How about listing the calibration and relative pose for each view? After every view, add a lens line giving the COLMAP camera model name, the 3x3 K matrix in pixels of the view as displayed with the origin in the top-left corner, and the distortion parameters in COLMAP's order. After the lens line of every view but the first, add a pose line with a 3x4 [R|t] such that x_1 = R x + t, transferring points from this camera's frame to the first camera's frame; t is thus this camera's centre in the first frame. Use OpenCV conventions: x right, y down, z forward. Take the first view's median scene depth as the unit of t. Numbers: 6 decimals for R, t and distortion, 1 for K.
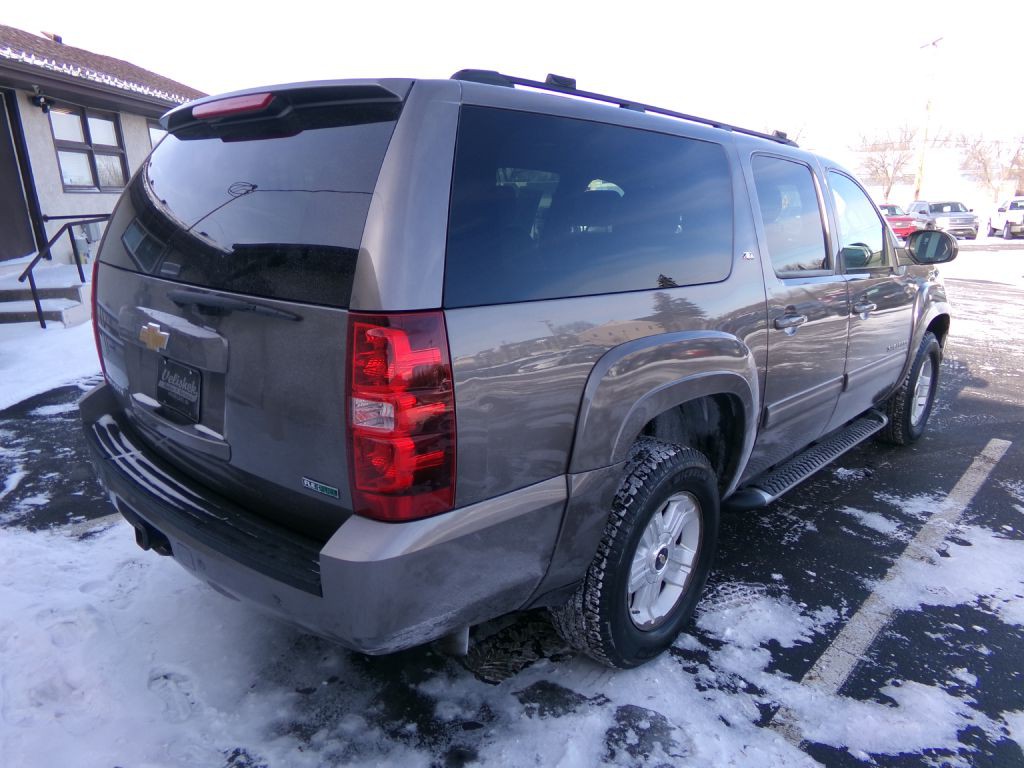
lens RADIAL K [[690.3, 0, 512.0], [0, 690.3, 384.0], [0, 0, 1]] dist [0.007485, 0.009430]
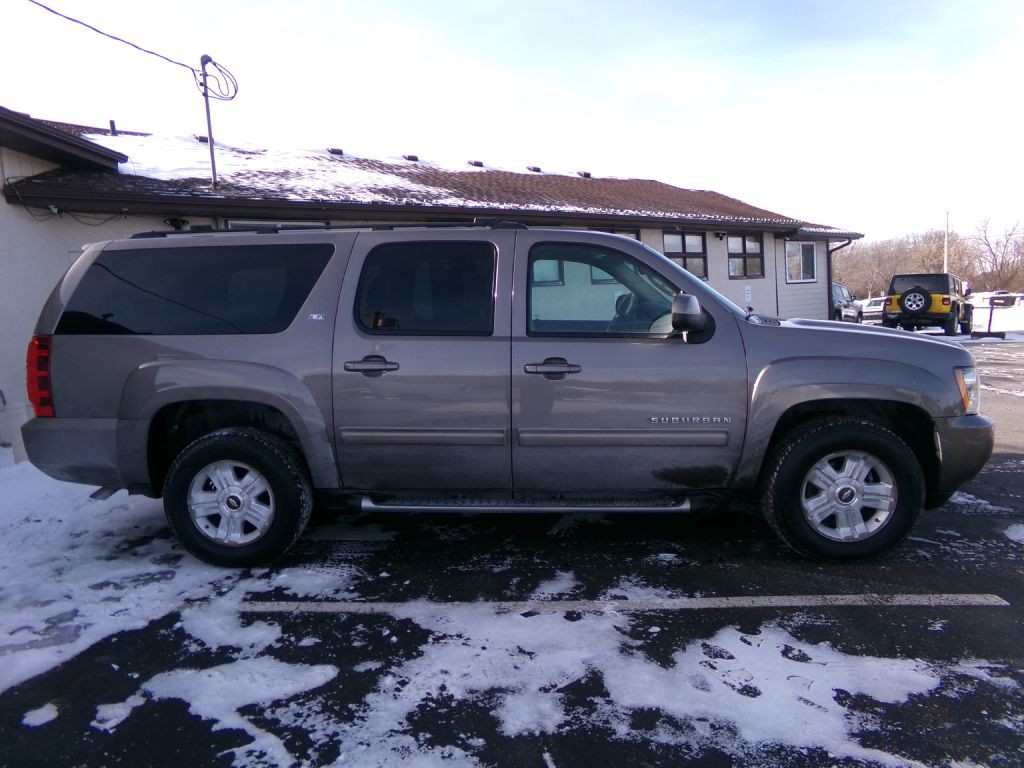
lens RADIAL K [[715.3, 0, 498.0], [0, 715.3, 383.7], [0, 0, 1]] dist [-0.103220, 0.210206]
pose [[0.648344, 0.060578, -0.758934, 1.591295], [-0.153549, 0.986750, -0.052411, -0.022572], [0.745703, 0.150514, 0.649055, 0.312753]]
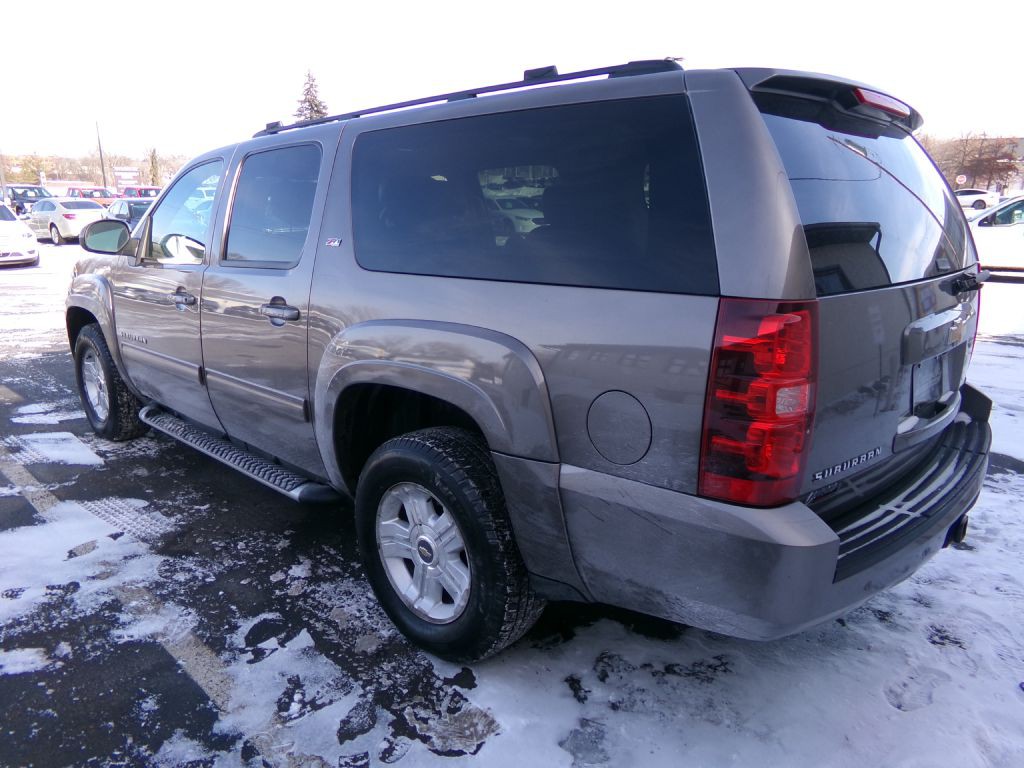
lens RADIAL K [[680.2, 0, 467.6], [0, 680.2, 384.9], [0, 0, 1]] dist [0.008622, 0.001411]
pose [[0.033324, -0.255859, 0.966140, -1.086965], [0.246362, 0.938951, 0.240161, -0.286986], [-0.968605, 0.230017, 0.094323, 1.156976]]
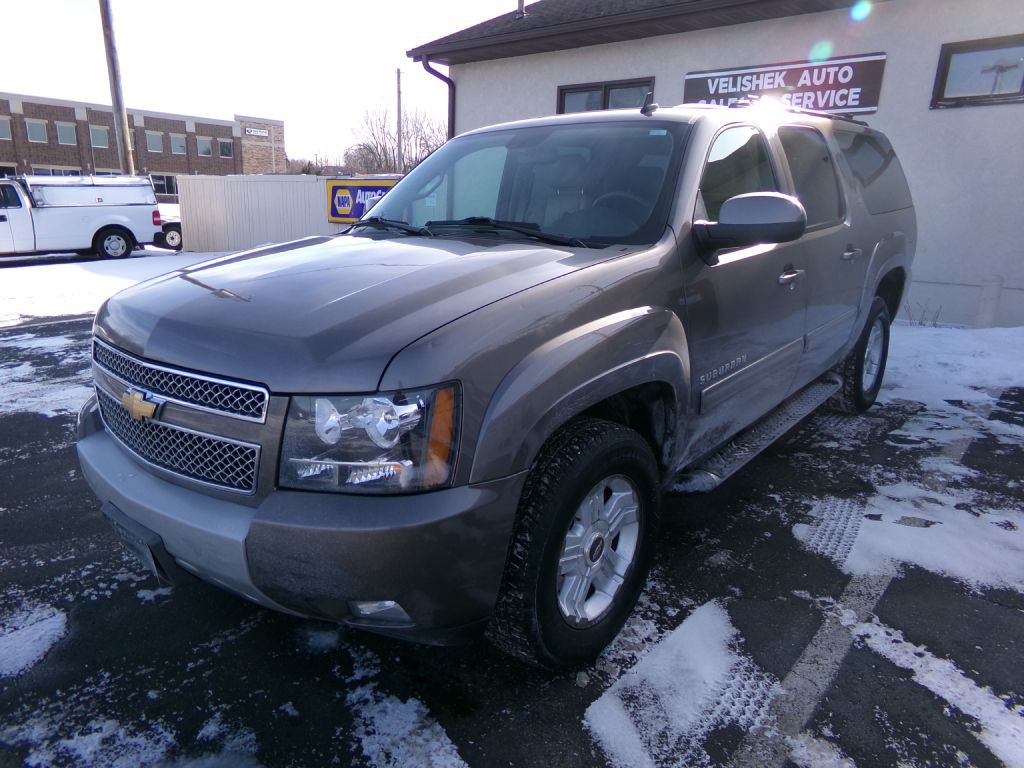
lens RADIAL K [[693.2, 0, 499.8], [0, 693.2, 379.9], [0, 0, 1]] dist [-0.005775, 0.027061]
pose [[-0.999181, 0.016138, -0.037106, 0.628736], [-0.004235, 0.870280, 0.492538, -0.684627], [0.040241, 0.492292, -0.869499, 2.788906]]
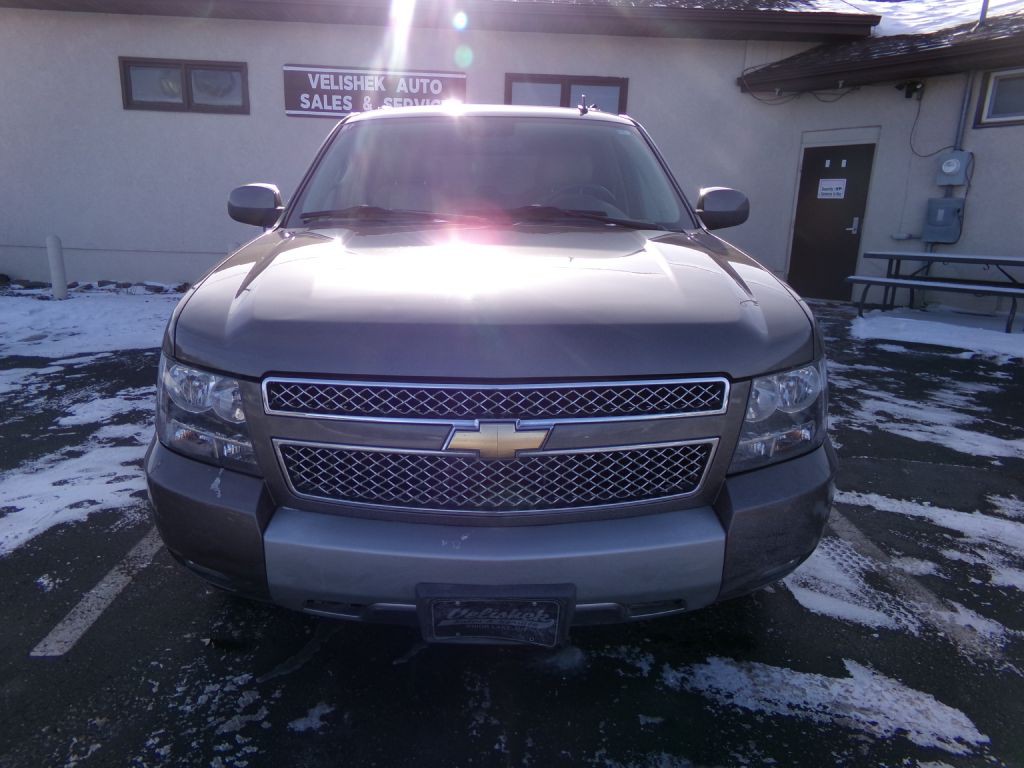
lens RADIAL K [[683.5, 0, 491.2], [0, 683.5, 388.3], [0, 0, 1]] dist [-0.003415, 0.030343]
pose [[-0.718726, 0.180511, -0.671452, 1.365058], [-0.188411, 0.879015, 0.437988, -0.581459], [0.669278, 0.441302, -0.597761, 2.462163]]
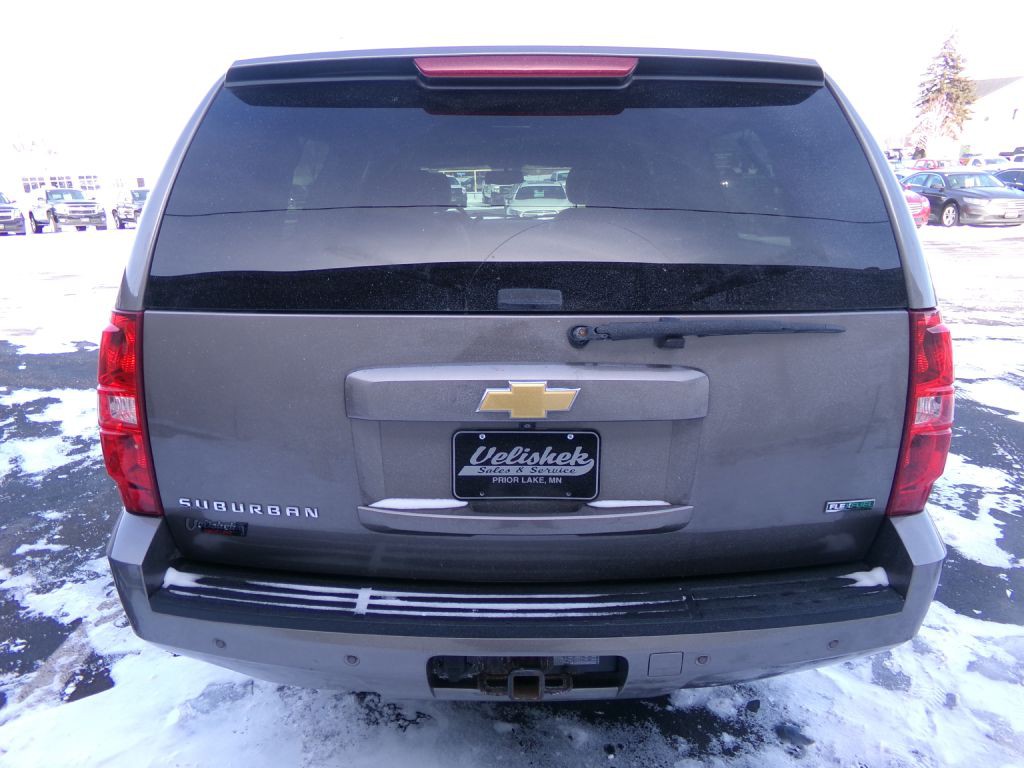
lens RADIAL K [[683.5, 0, 491.2], [0, 683.5, 388.3], [0, 0, 1]] dist [-0.003415, 0.030343]
pose [[0.732991, -0.207027, 0.647970, -0.708781], [0.180451, 0.977612, 0.108220, -0.115926], [-0.655867, 0.037603, 0.753939, 0.367670]]
